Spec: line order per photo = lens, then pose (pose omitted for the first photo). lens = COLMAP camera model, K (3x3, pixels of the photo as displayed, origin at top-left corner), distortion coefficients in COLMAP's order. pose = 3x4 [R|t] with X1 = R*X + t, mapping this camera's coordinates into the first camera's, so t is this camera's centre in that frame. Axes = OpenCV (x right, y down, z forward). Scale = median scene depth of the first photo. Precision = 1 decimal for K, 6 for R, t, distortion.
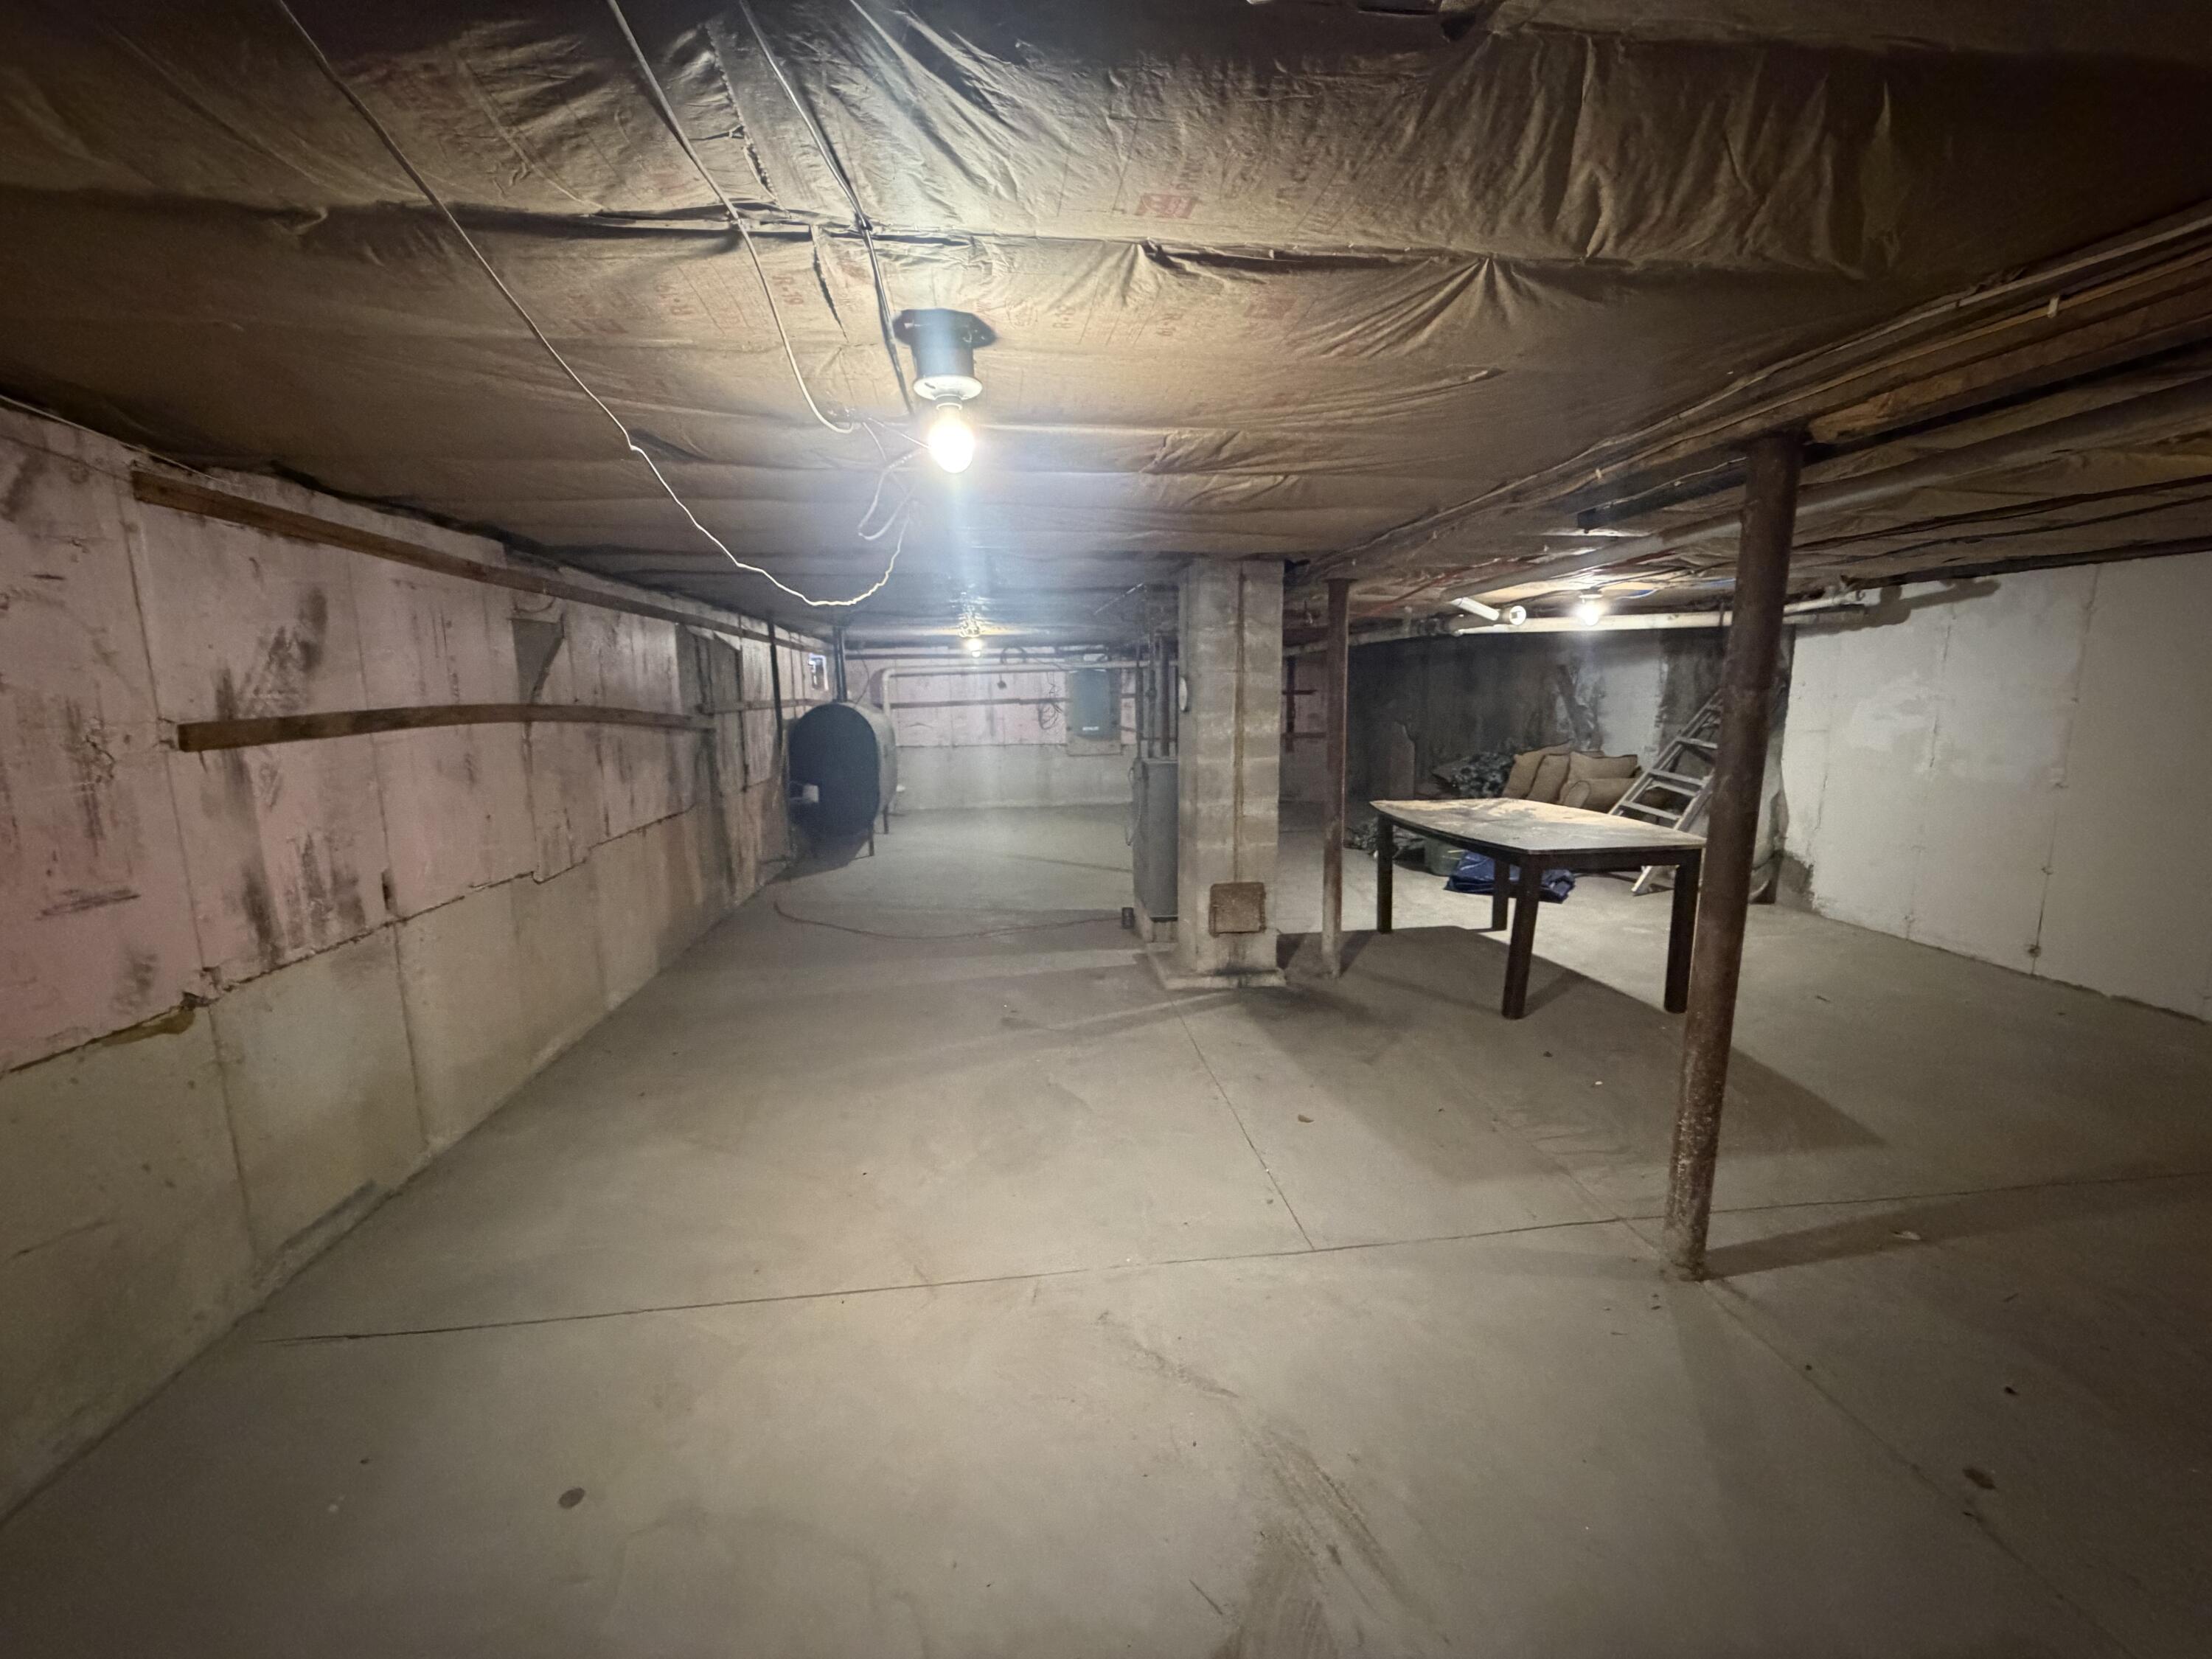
lens RADIAL K [[881.1, 0, 1099.7], [0, 881.1, 831.0], [0, 0, 1]] dist [0.001915, 0.000088]
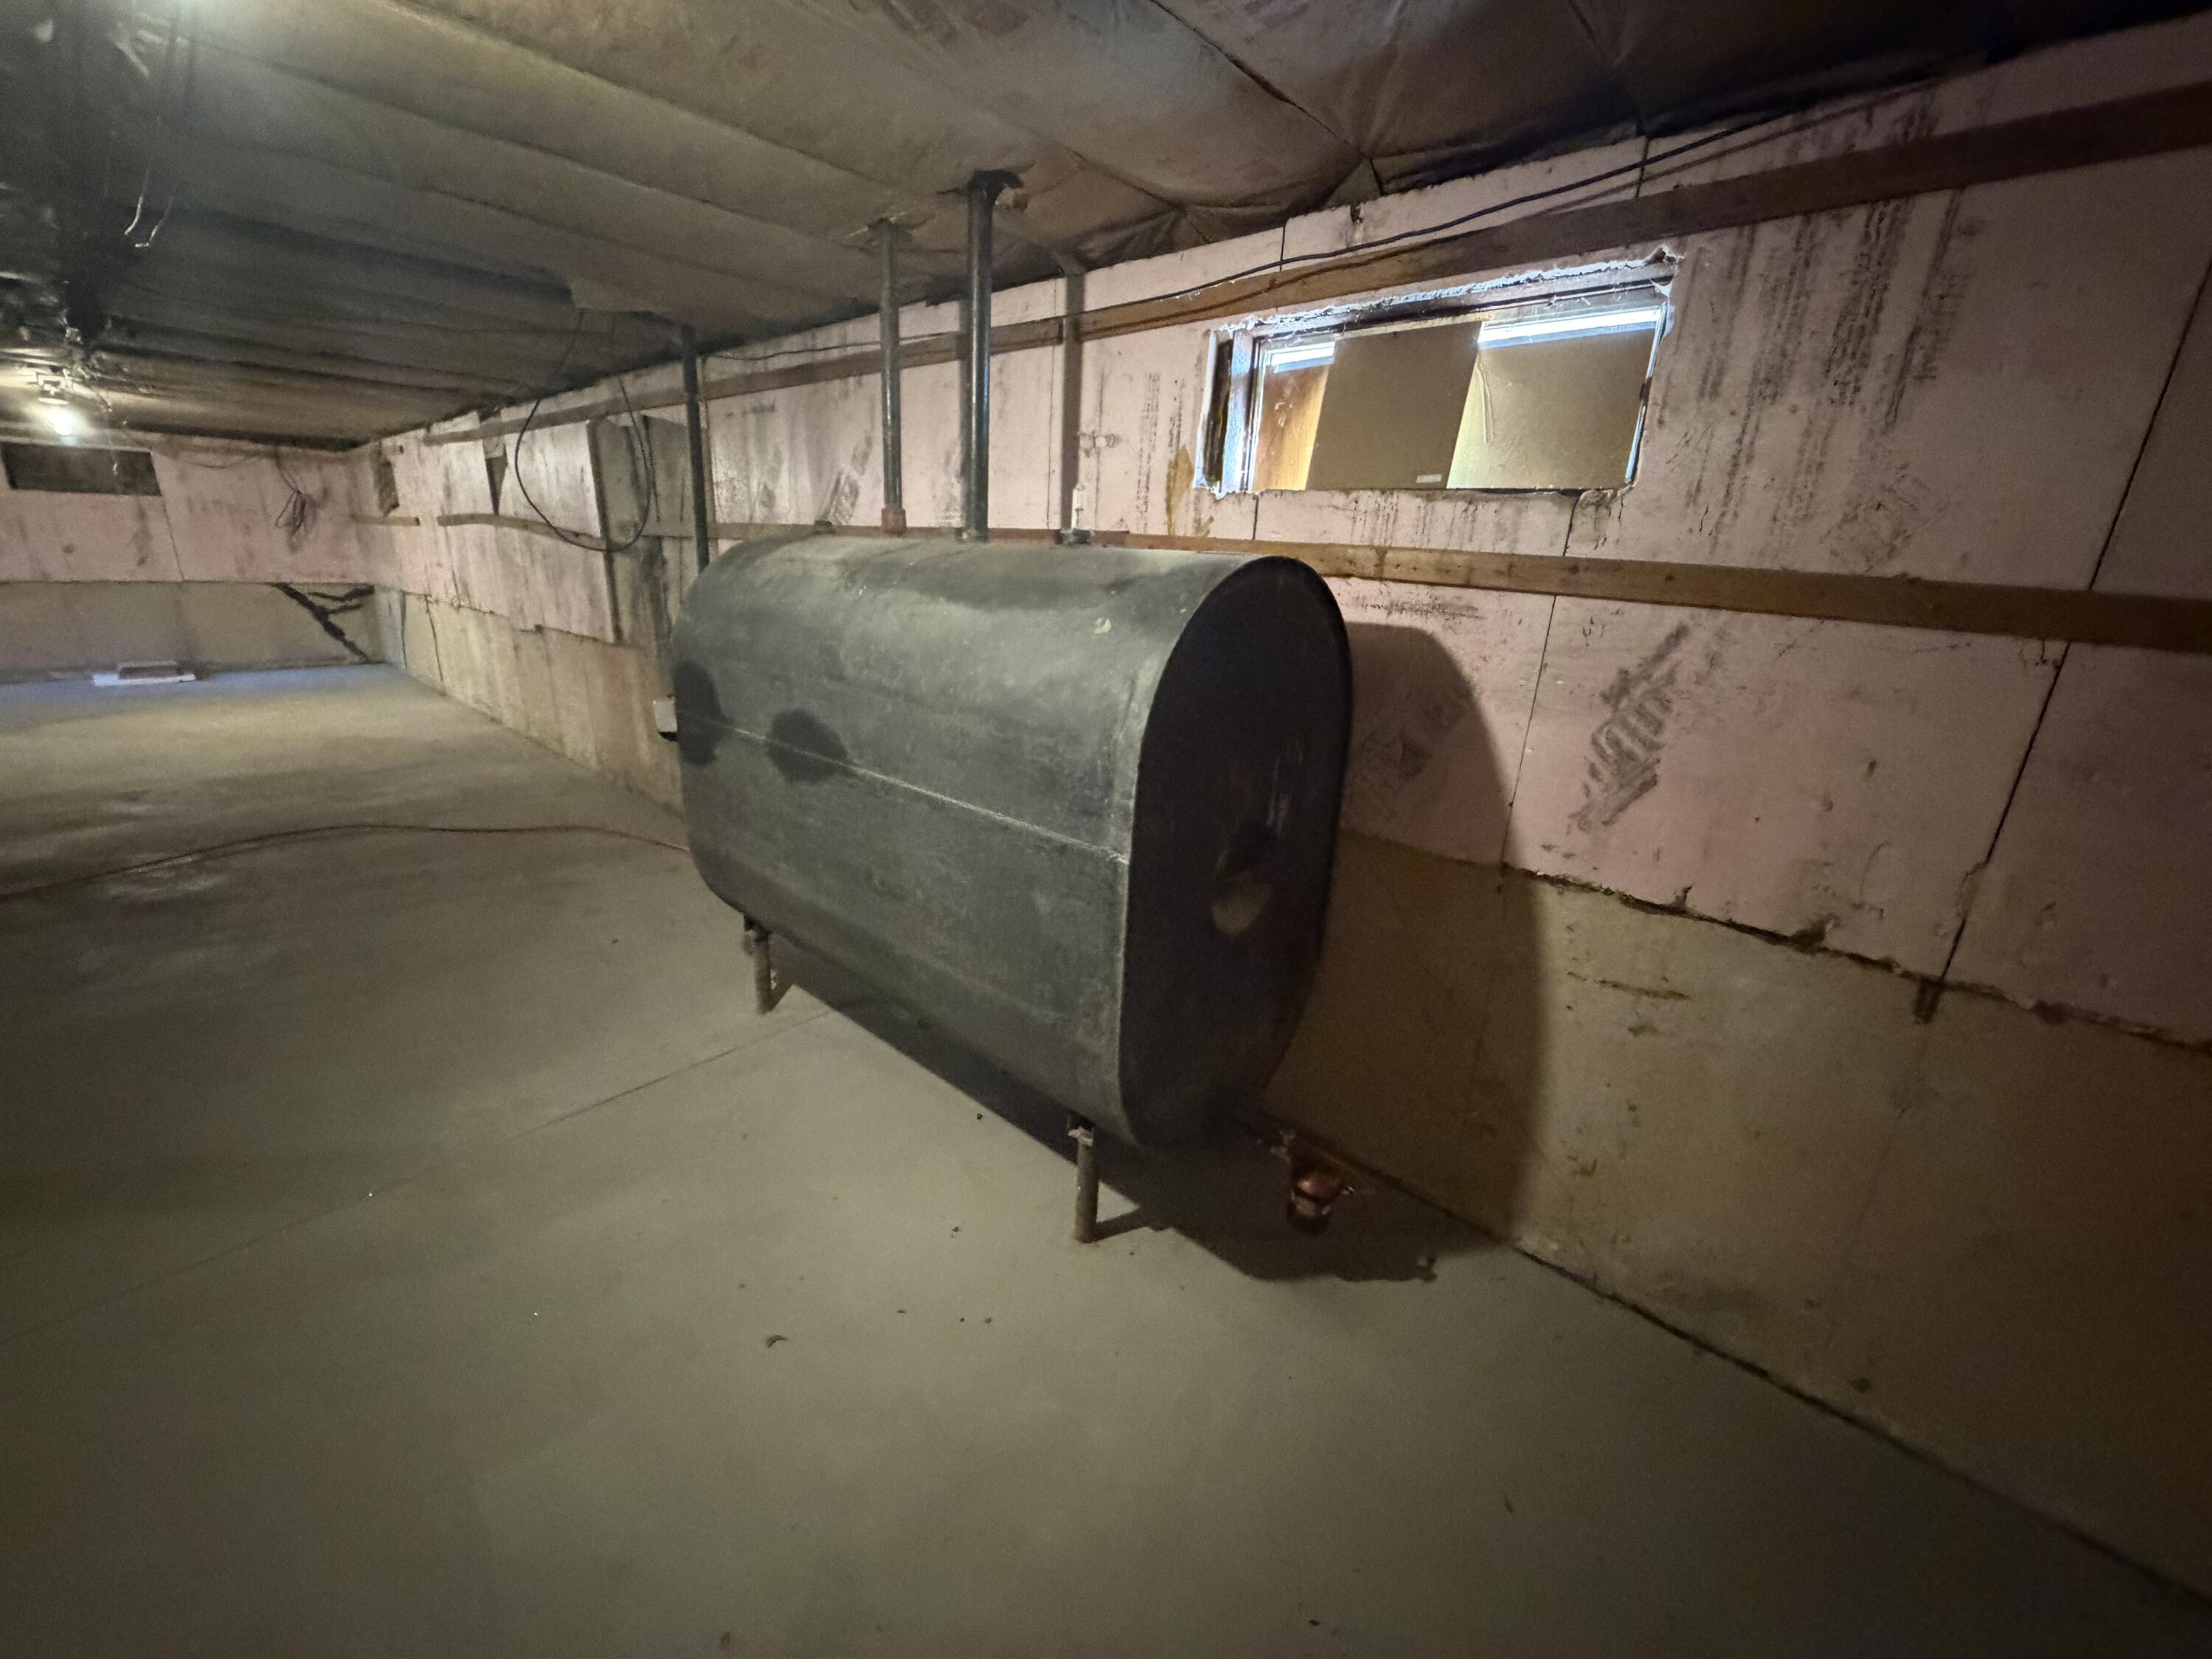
lens RADIAL K [[881.1, 0, 1106.8], [0, 881.1, 826.5], [0, 0, 1]] dist [0.001915, 0.000088]
pose [[-0.753869, 0.181542, -0.631446, -0.532259], [-0.131927, 0.899670, 0.416160, -0.649065], [0.643644, 0.397035, -0.654283, 4.344082]]
